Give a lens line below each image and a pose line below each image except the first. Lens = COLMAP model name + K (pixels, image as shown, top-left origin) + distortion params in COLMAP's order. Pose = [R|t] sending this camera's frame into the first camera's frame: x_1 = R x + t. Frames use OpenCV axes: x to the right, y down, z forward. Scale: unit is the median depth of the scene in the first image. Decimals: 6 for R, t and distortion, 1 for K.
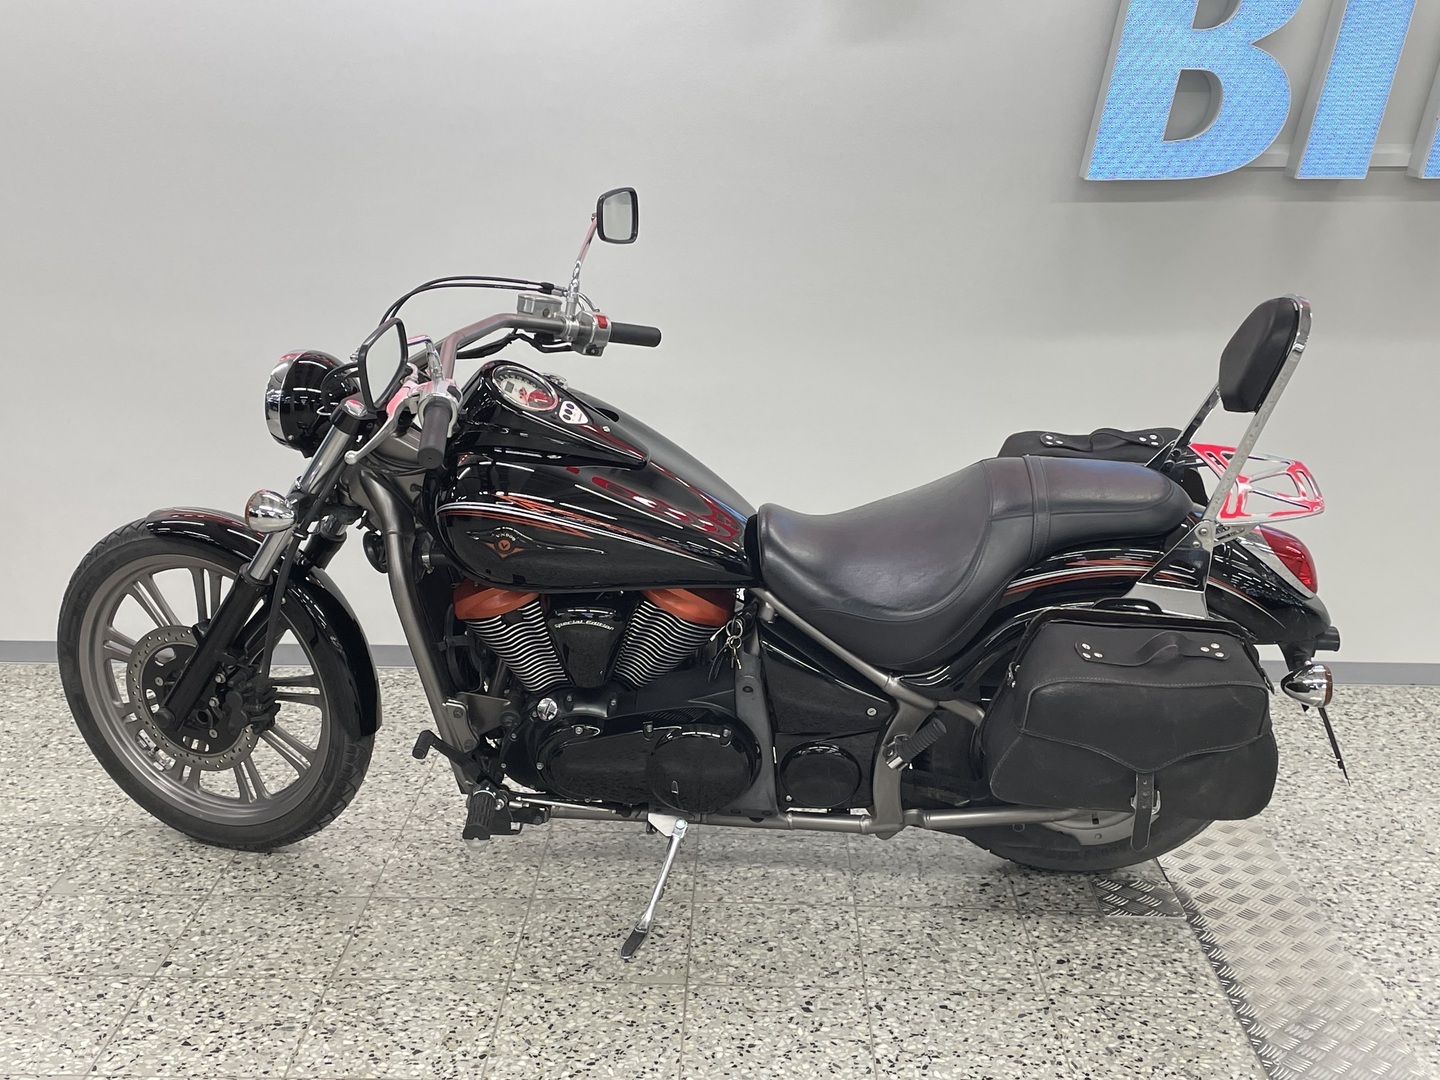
lens RADIAL K [[1747.8, 0, 710.3], [0, 1747.8, 531.0], [0, 0, 1]] dist [0.064117, 0.000000]
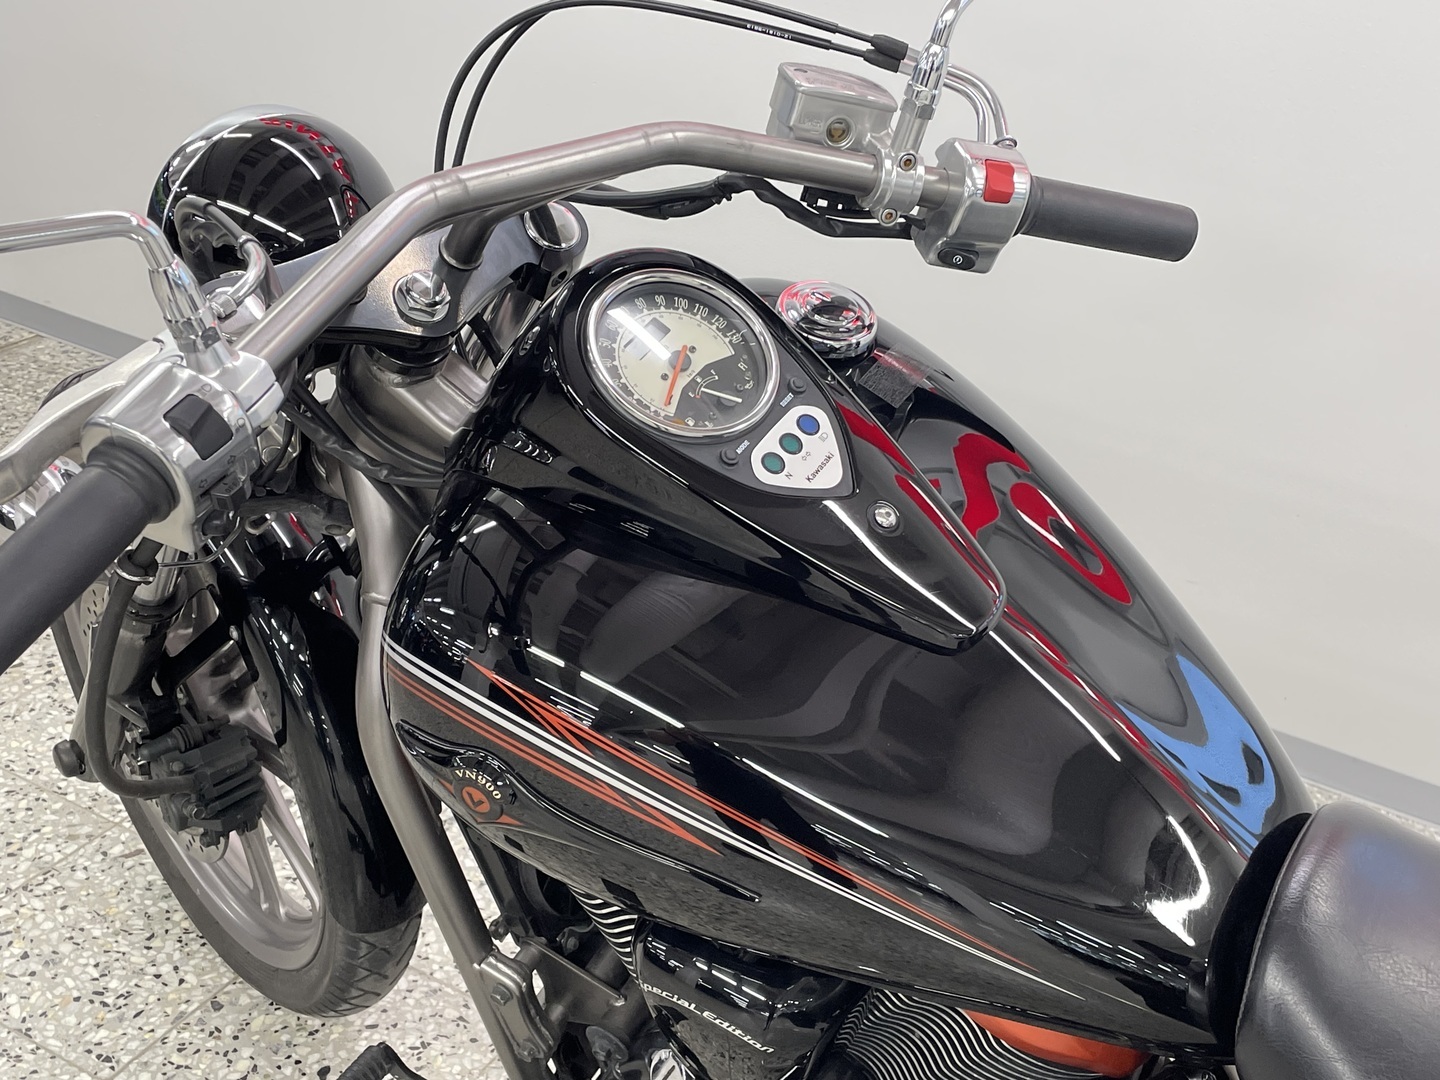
lens RADIAL K [[1747.8, 0, 731.0], [0, 1747.8, 544.9], [0, 0, 1]] dist [0.064117, 0.000000]
pose [[0.880508, 0.283544, -0.379879, 0.044030], [-0.195385, 0.947227, 0.254138, -0.128713], [0.431891, -0.149548, 0.889441, 0.651482]]
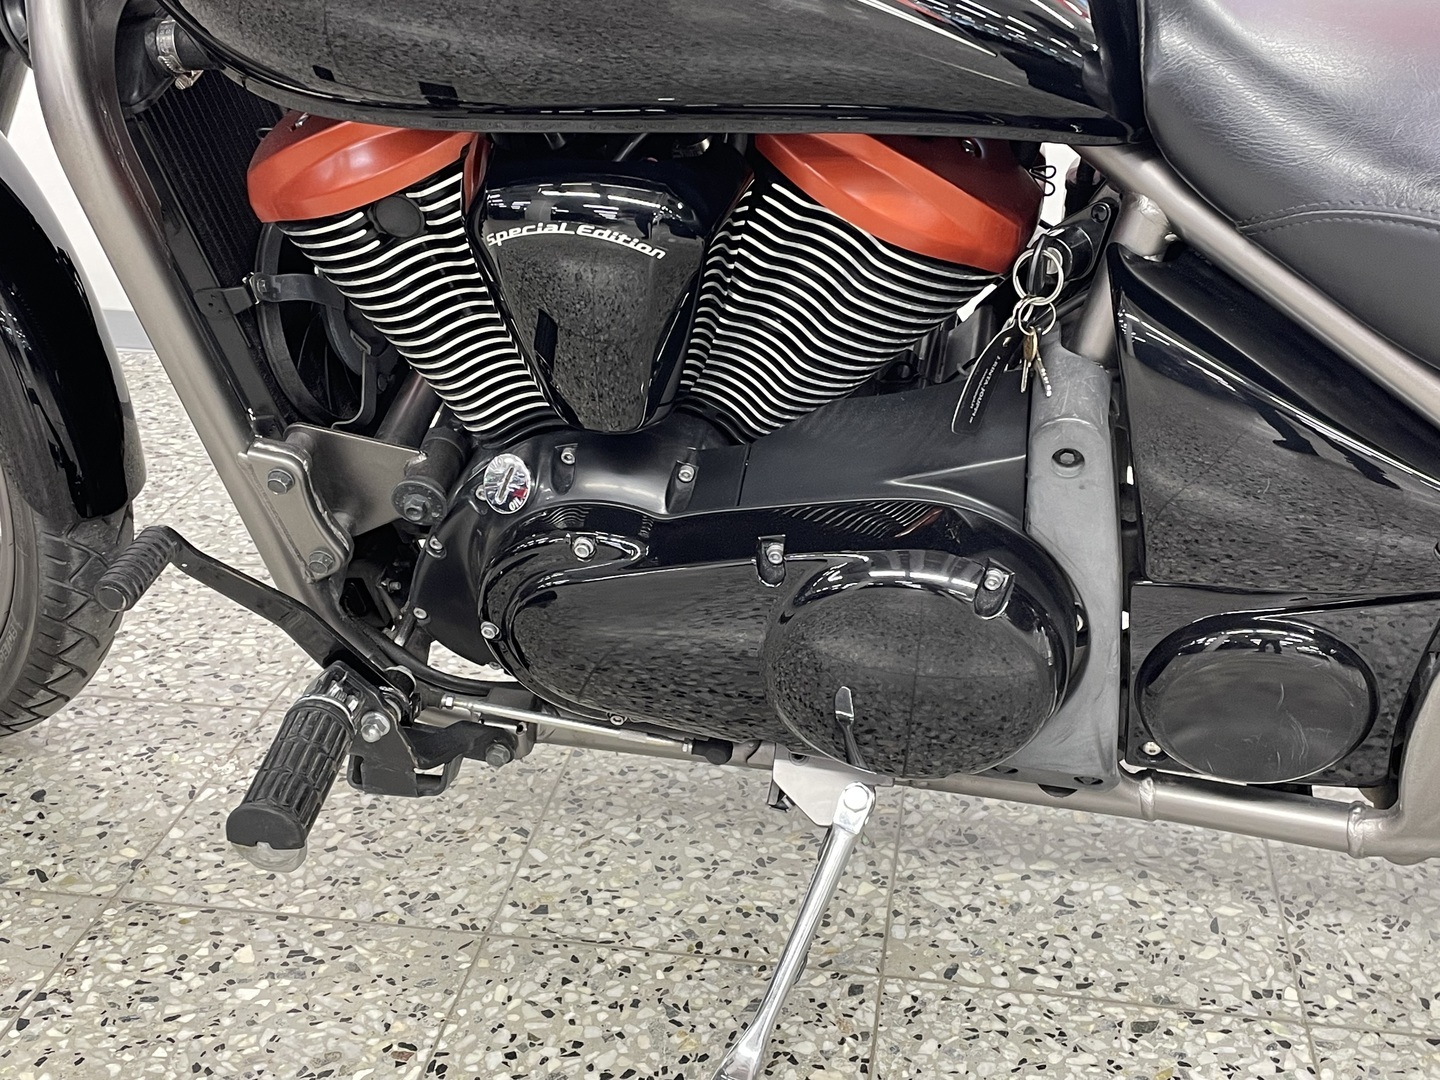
lens RADIAL K [[1747.8, 0, 728.8], [0, 1747.8, 548.2], [0, 0, 1]] dist [0.064117, 0.000000]
pose [[0.991529, 0.053105, -0.118535, -0.002300], [-0.032235, 0.984656, 0.171502, 0.050781], [0.125824, -0.166228, 0.978027, 0.643533]]
